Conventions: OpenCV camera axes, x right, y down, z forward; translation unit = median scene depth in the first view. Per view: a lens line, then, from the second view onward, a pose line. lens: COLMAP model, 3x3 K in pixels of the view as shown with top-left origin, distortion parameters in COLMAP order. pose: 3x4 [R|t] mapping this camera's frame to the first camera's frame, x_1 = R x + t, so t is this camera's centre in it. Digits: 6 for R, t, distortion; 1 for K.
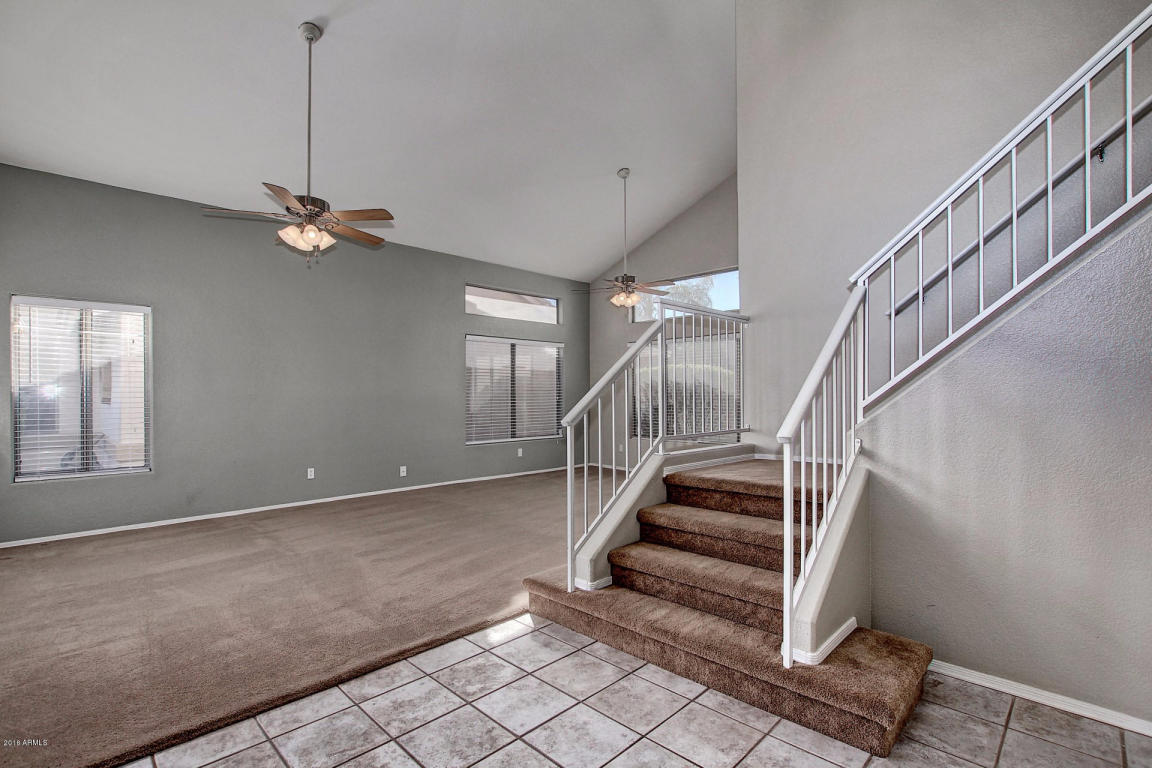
lens RADIAL K [[535.0, 0, 581.2], [0, 535.0, 393.3], [0, 0, 1]] dist [-0.023372, 0.002778]
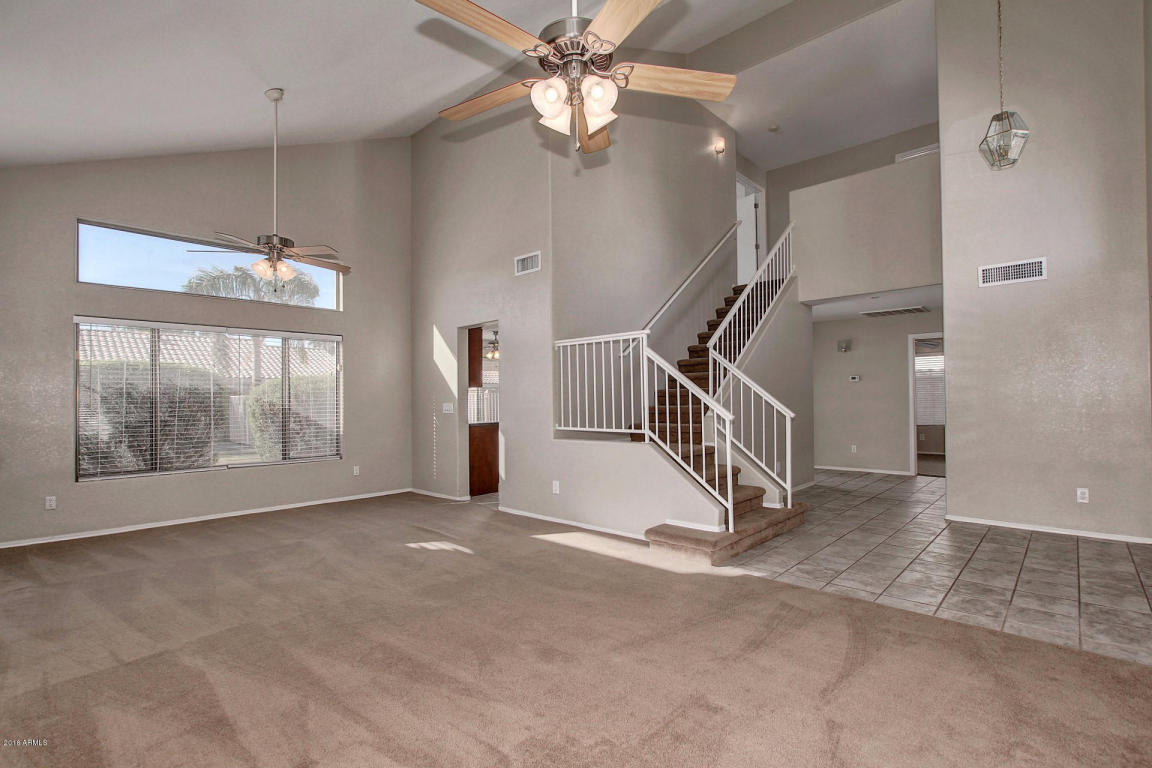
lens RADIAL K [[535.0, 0, 585.0], [0, 535.0, 394.1], [0, 0, 1]] dist [-0.023372, 0.002778]
pose [[-0.019591, 0.015140, 0.999693, -0.844244], [0.006662, 0.999865, -0.015012, 0.004145], [-0.999786, 0.006366, -0.019689, 0.807985]]
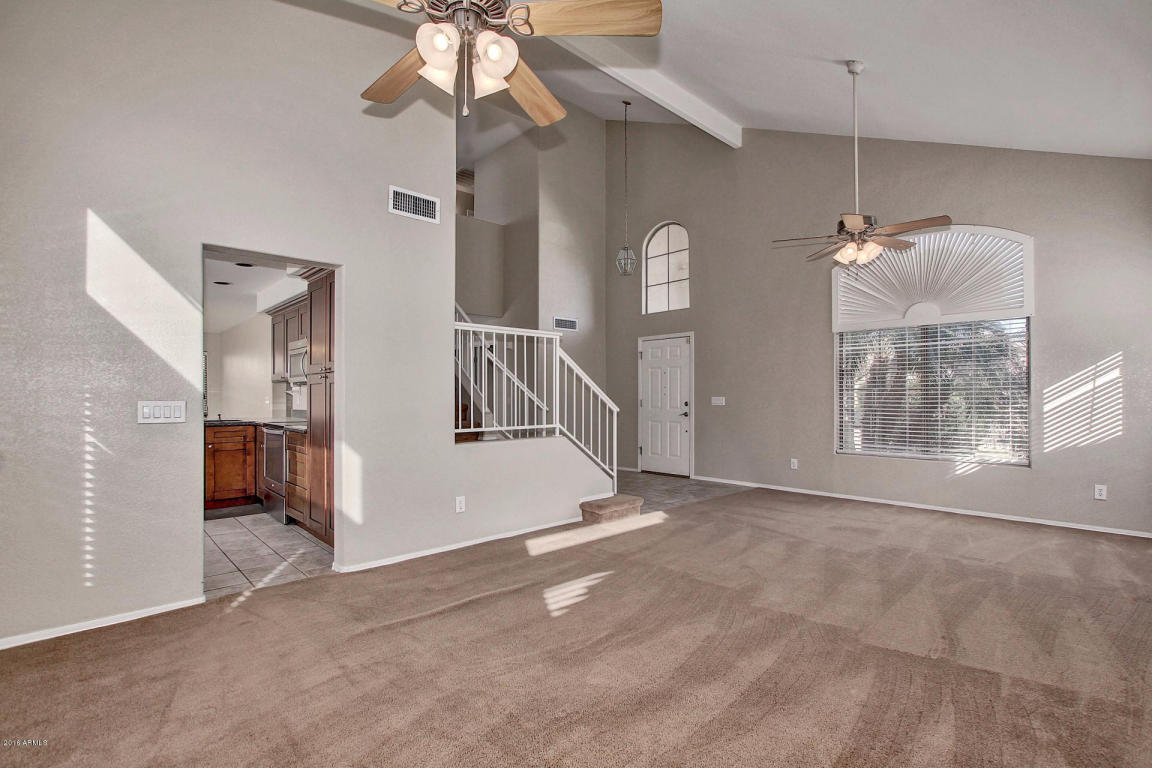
lens RADIAL K [[535.0, 0, 572.0], [0, 535.0, 387.8], [0, 0, 1]] dist [-0.023372, 0.002778]
pose [[-0.998193, 0.002097, 0.060046, 0.020862], [0.001460, 0.999942, -0.010637, -0.004461], [-0.060065, -0.010530, -0.998139, 1.716947]]
